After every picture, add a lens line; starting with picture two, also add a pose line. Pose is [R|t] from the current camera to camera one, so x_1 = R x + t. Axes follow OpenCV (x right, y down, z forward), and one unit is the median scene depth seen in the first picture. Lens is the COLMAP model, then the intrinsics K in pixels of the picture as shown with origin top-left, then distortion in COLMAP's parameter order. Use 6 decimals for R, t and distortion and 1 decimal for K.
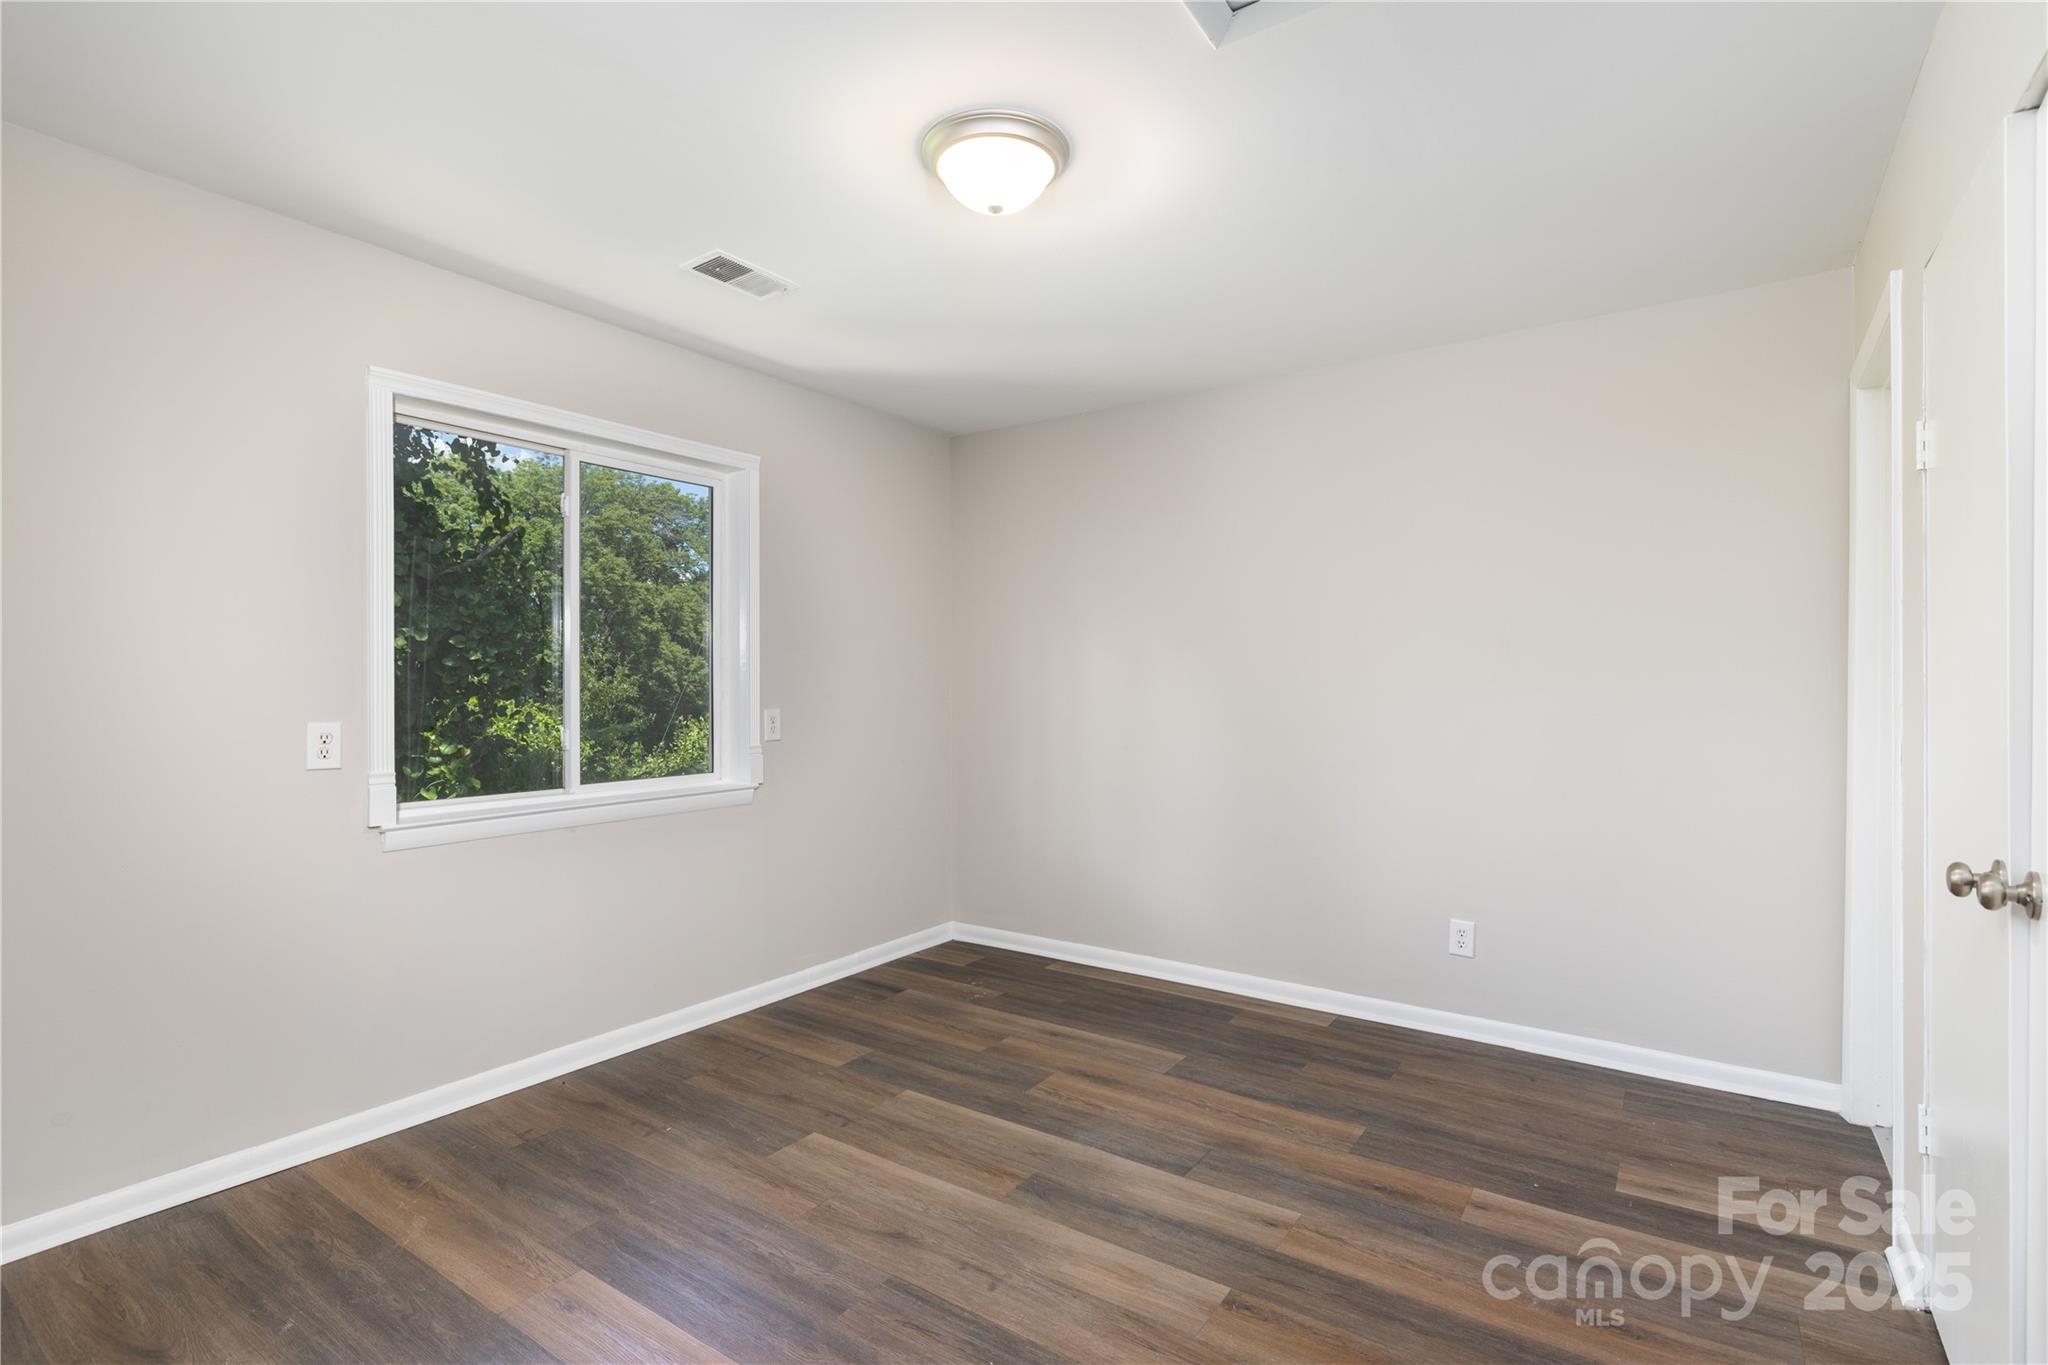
lens RADIAL K [[950.1, 0, 1015.1], [0, 950.1, 682.9], [0, 0, 1]] dist [0.001637, 0.000208]
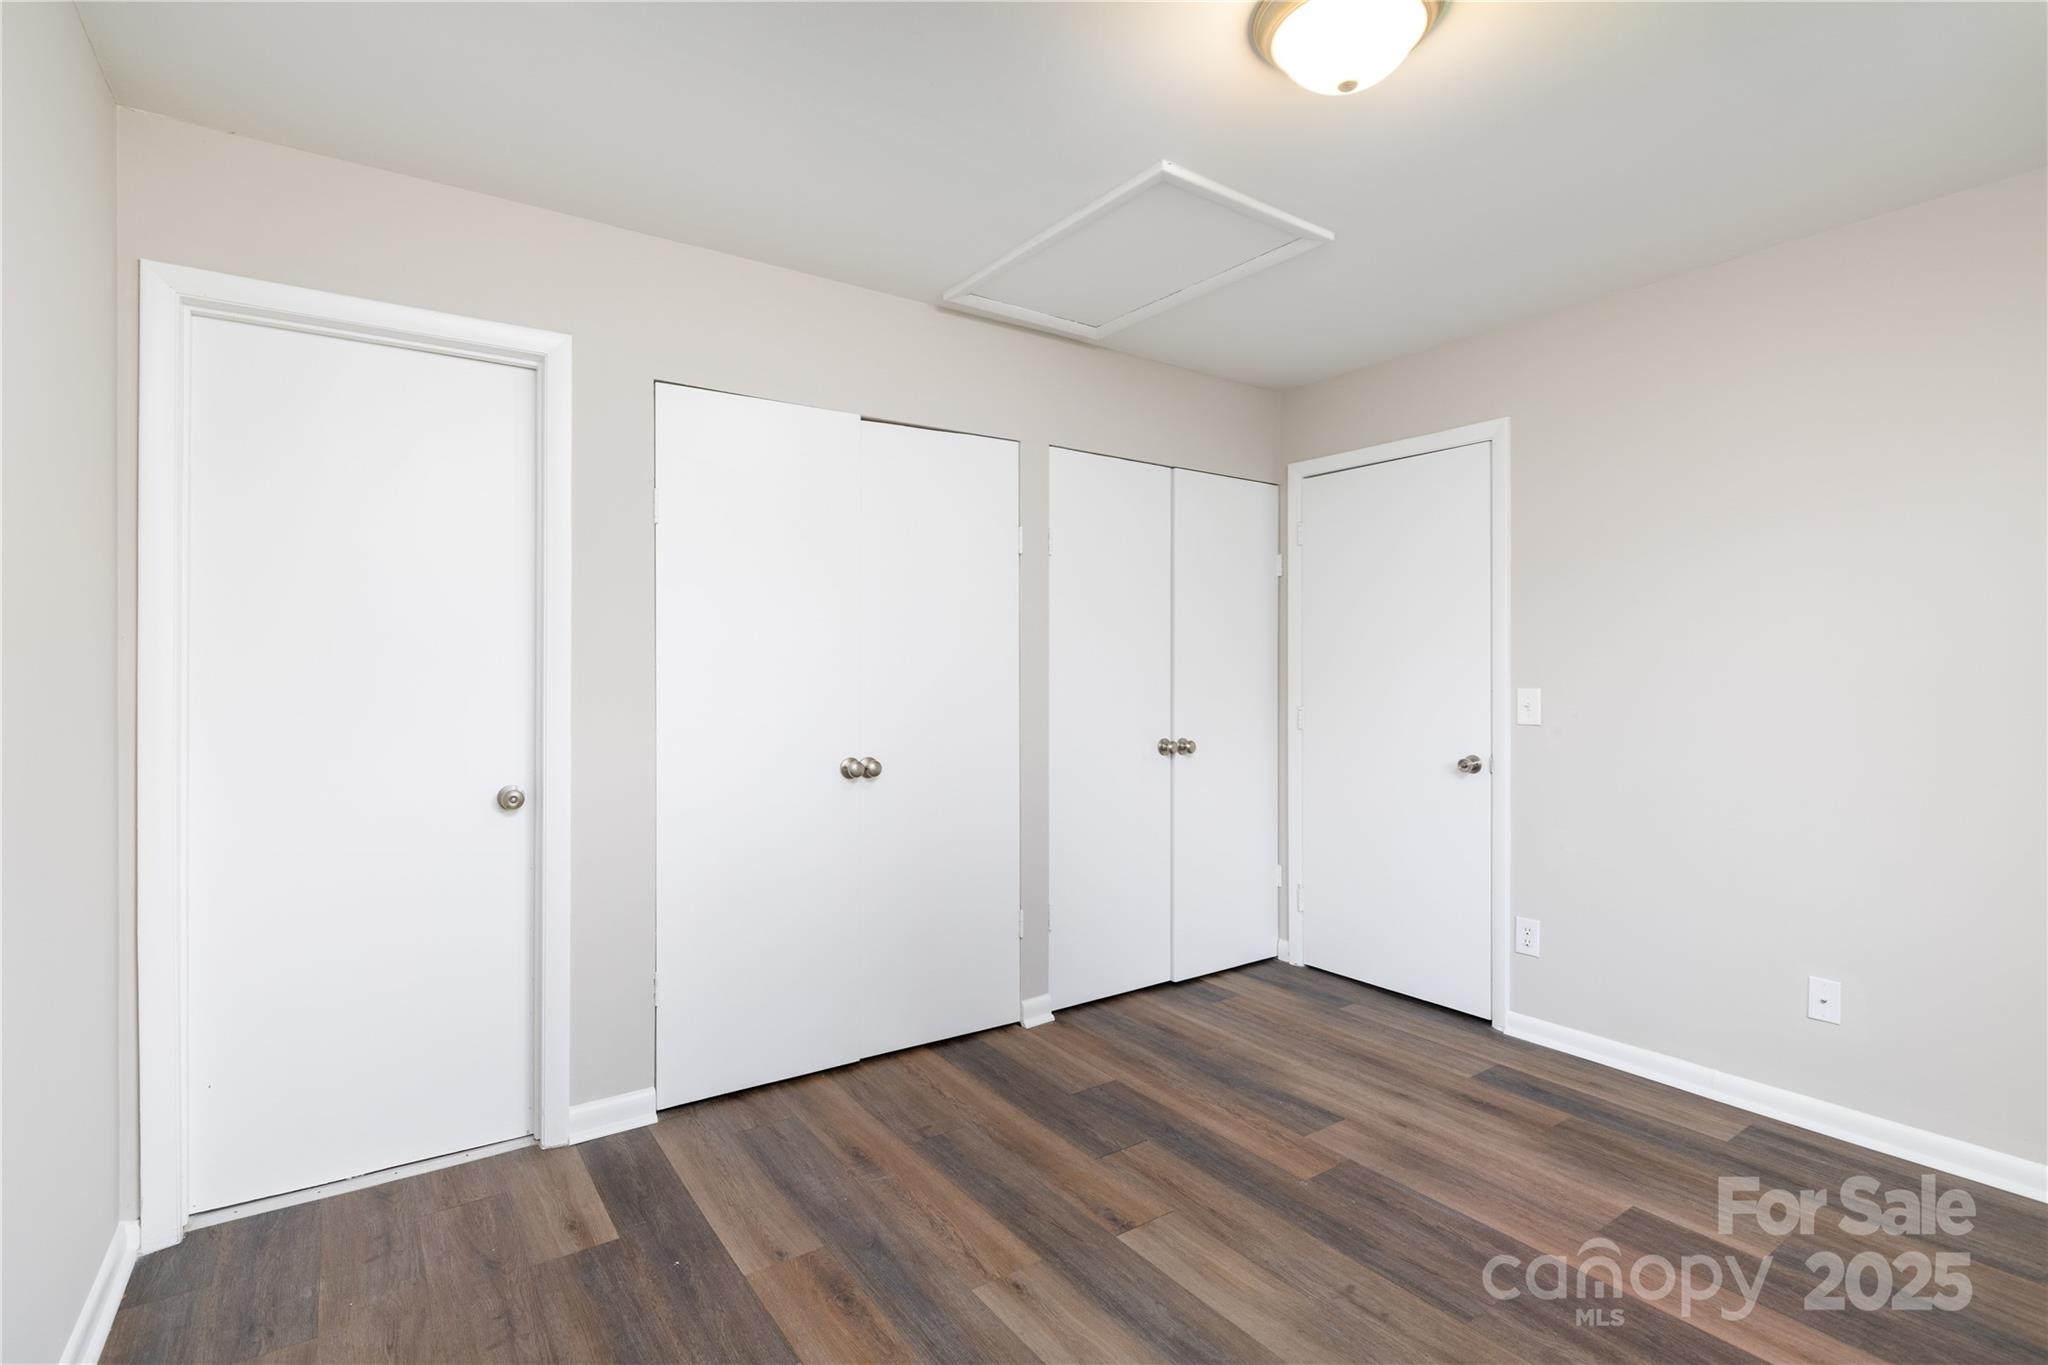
lens RADIAL K [[970.8, 0, 1029.5], [0, 970.8, 671.5], [0, 0, 1]] dist [0.001234, -0.000568]
pose [[-0.944872, 0.002772, 0.327427, -0.032791], [-0.000147, 0.999960, -0.008892, 0.007361], [-0.327438, -0.008450, -0.944835, 1.639732]]
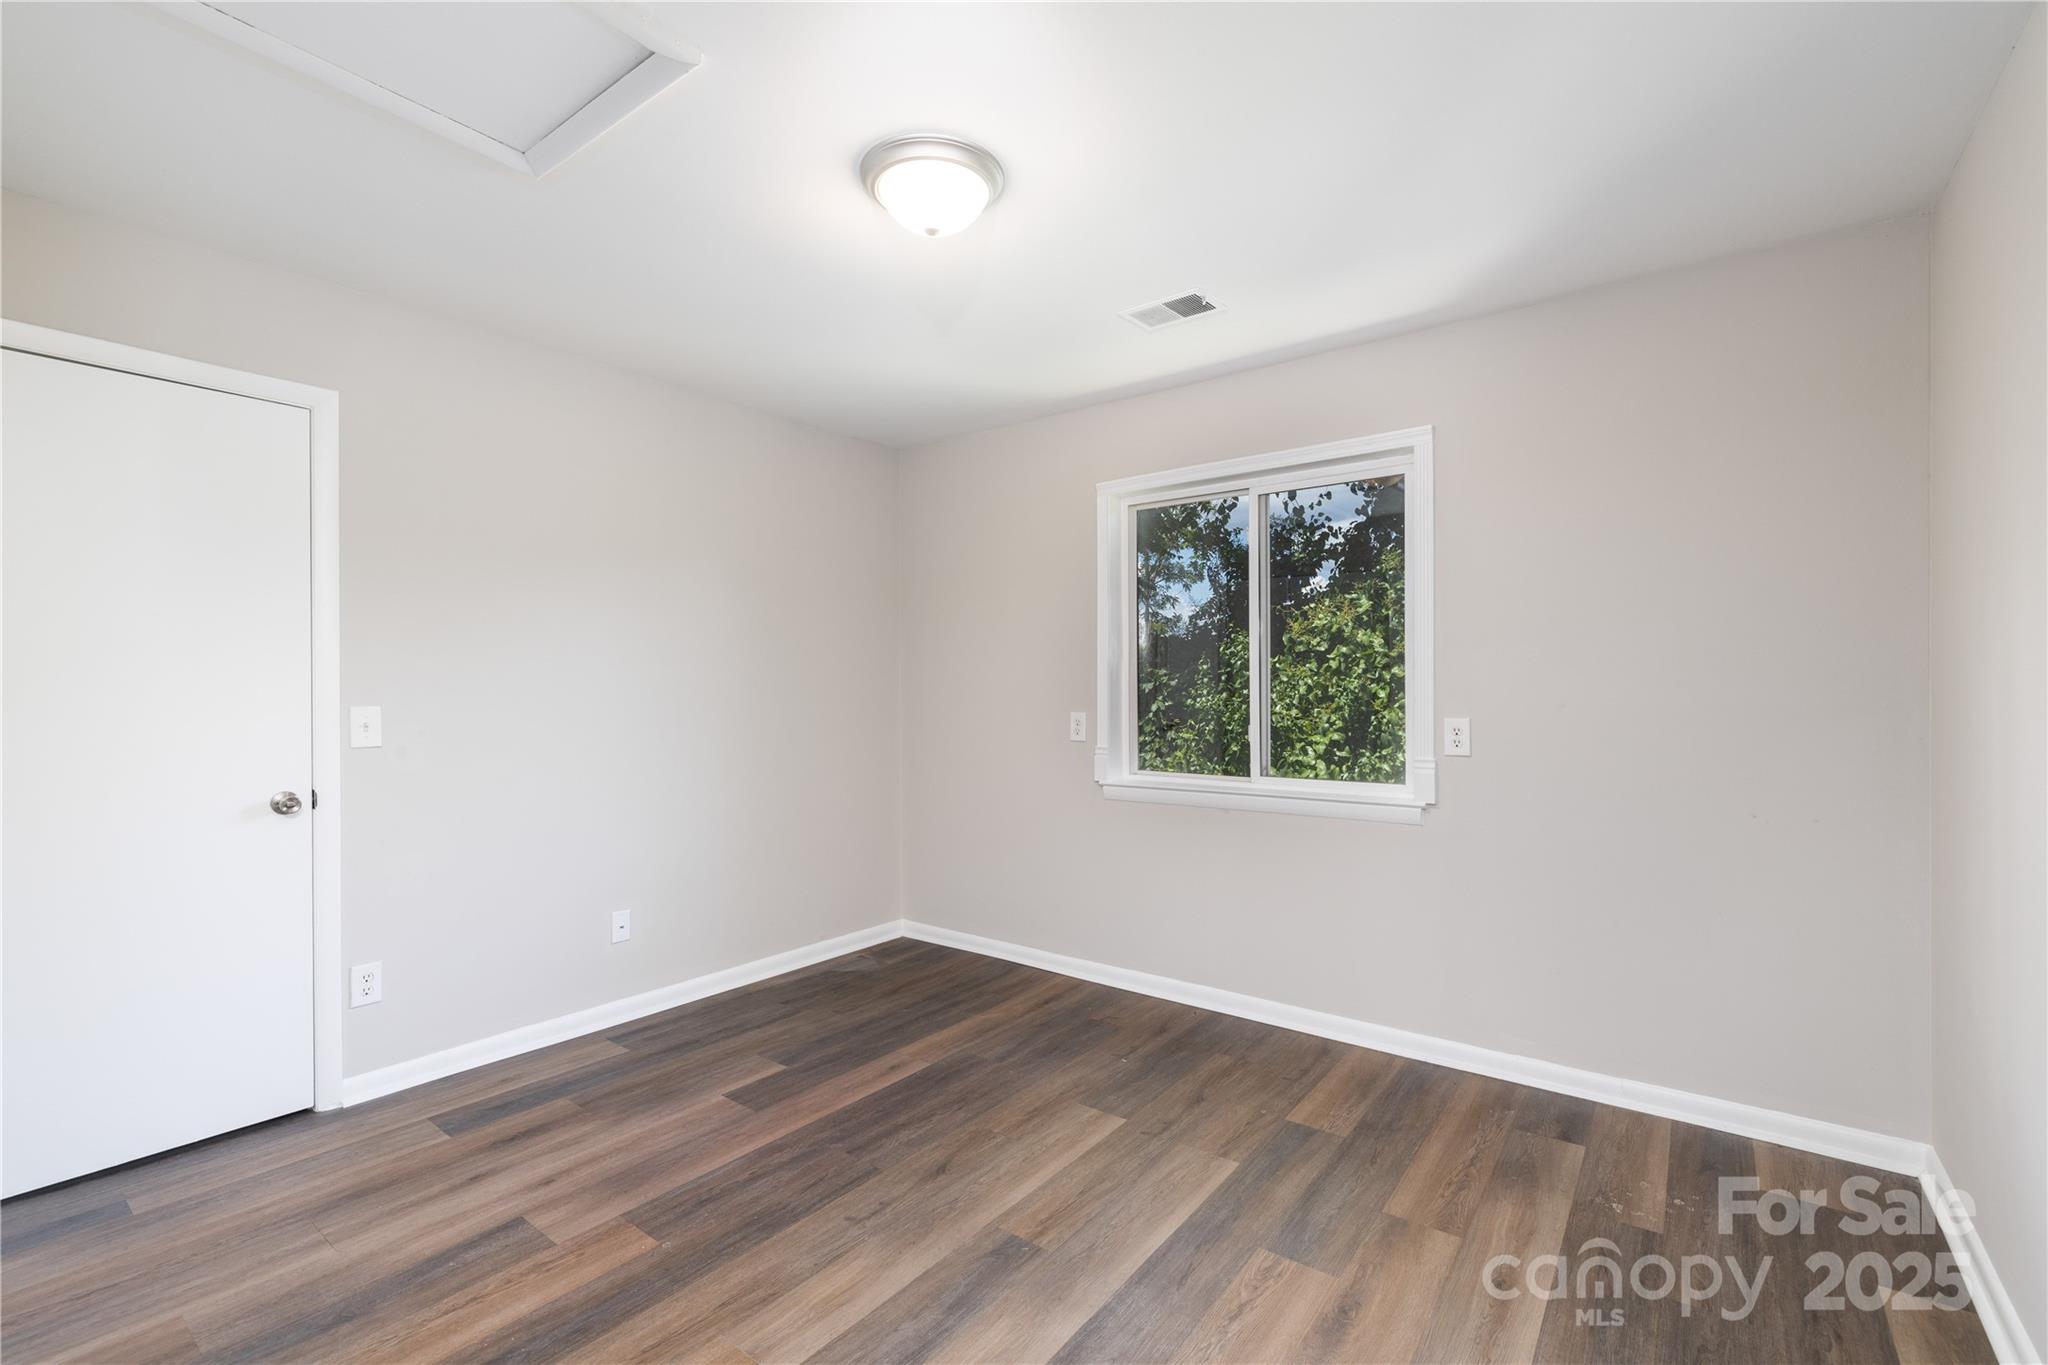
lens RADIAL K [[884.9, 0, 1024.0], [0, 884.9, 682.5], [0, 0, 1]] dist [-0.000876, 0.000199]
pose [[-0.032548, -0.004995, -0.999458, 0.824524], [0.004070, 0.999979, -0.005130, -0.002153], [0.999462, -0.004235, -0.032527, 0.993461]]
